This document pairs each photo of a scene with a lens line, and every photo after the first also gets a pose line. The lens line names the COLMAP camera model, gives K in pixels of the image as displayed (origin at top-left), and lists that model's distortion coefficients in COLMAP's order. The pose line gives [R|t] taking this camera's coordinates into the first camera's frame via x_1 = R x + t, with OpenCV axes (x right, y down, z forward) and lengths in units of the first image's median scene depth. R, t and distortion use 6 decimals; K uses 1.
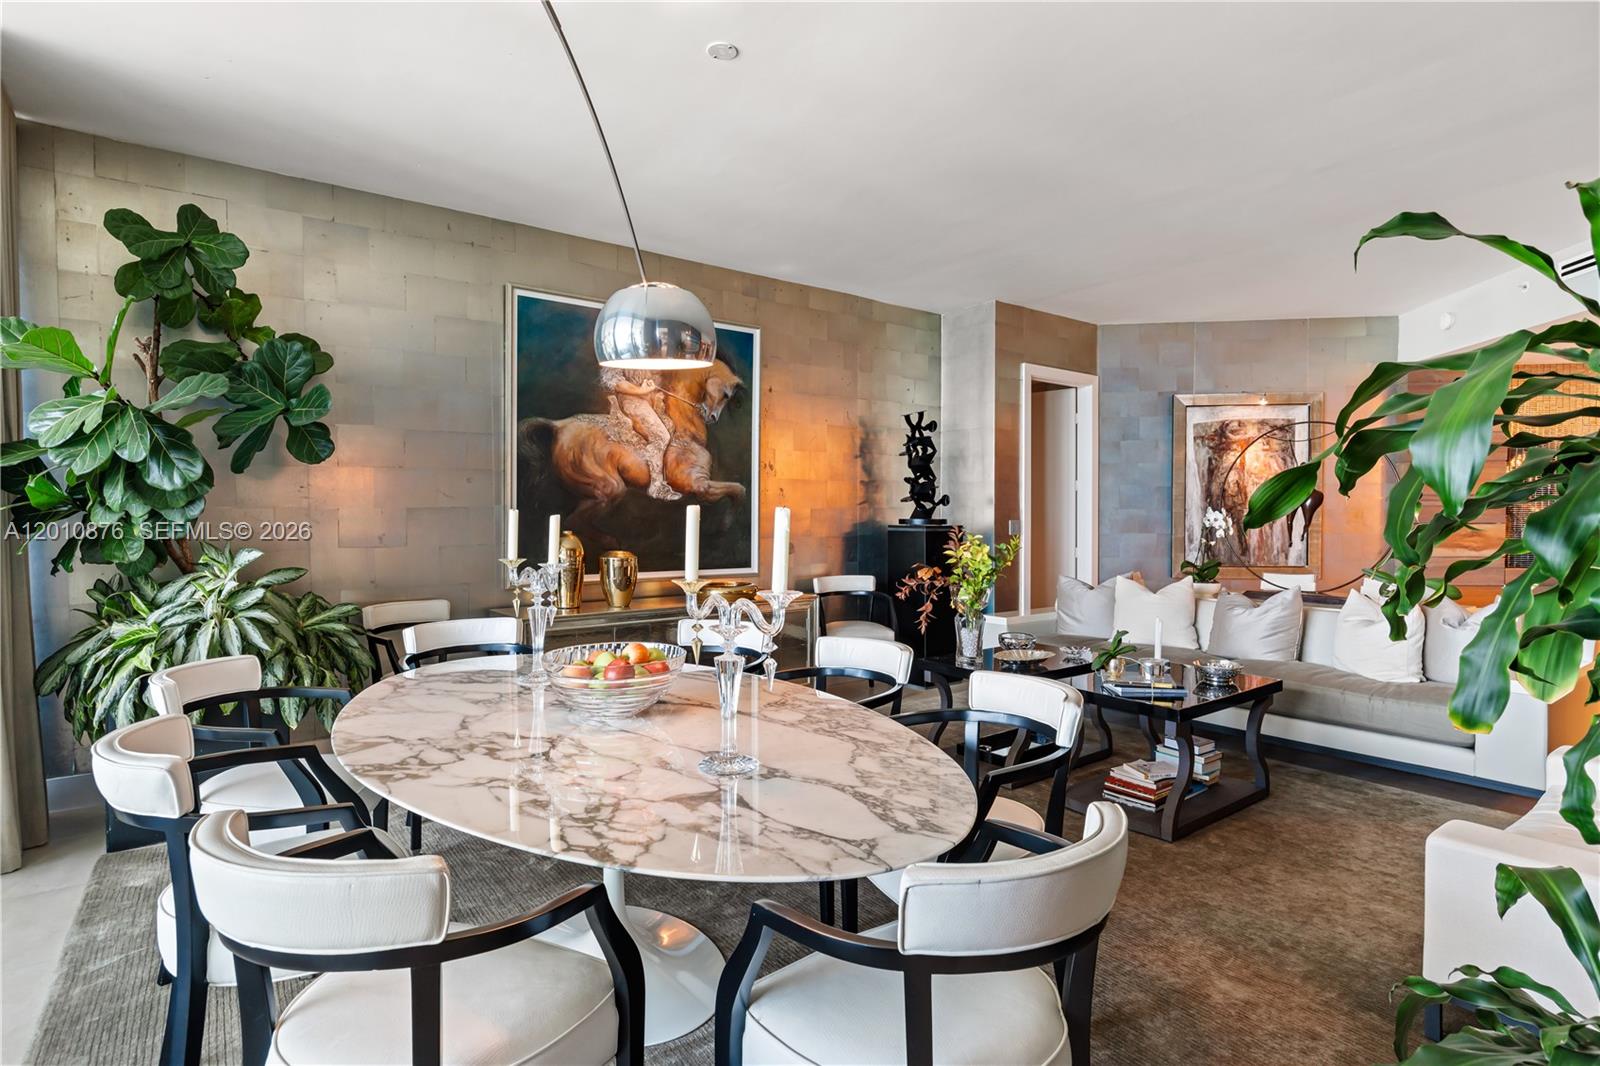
lens RADIAL K [[817.5, 0, 801.1], [0, 817.5, 532.8], [0, 0, 1]] dist [0.001472, 0.001208]
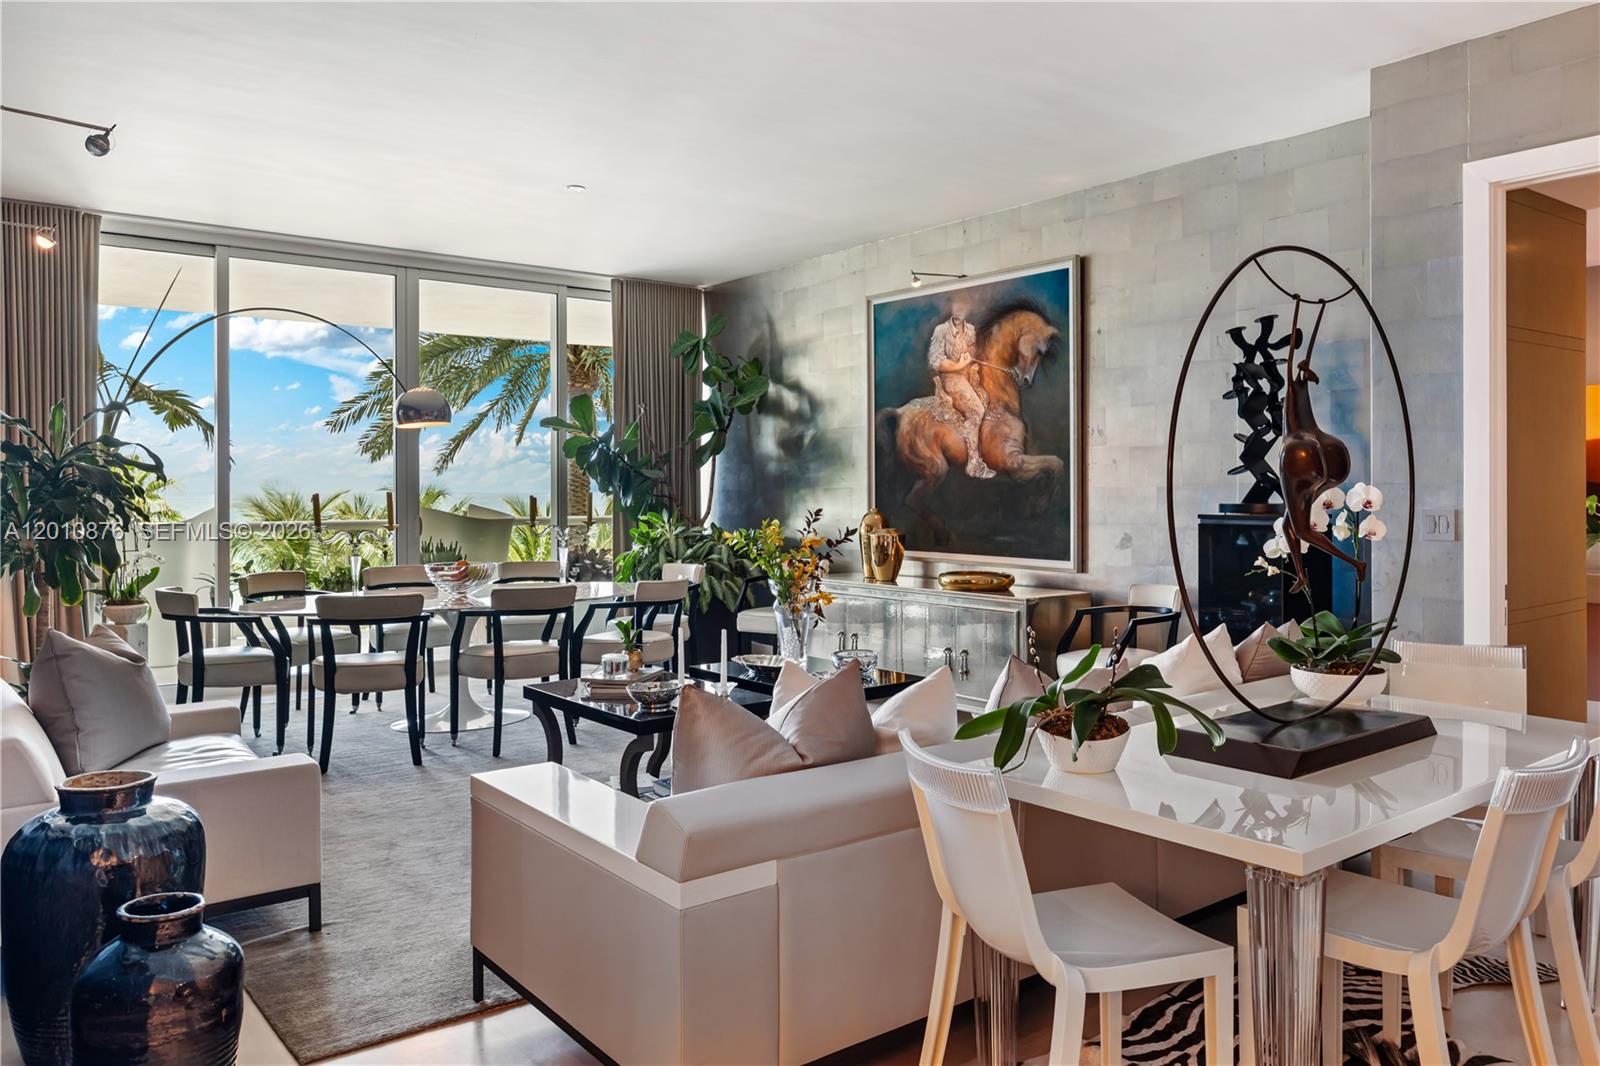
lens RADIAL K [[1145.1, 0, 801.9], [0, 1145.1, 495.5], [0, 0, 1]] dist [0.005800, 0.001409]
pose [[0.016473, 0.004212, -0.999855, 1.120400], [-0.021526, 0.999761, 0.003857, -0.021166], [0.999633, 0.021459, 0.016559, 0.768771]]
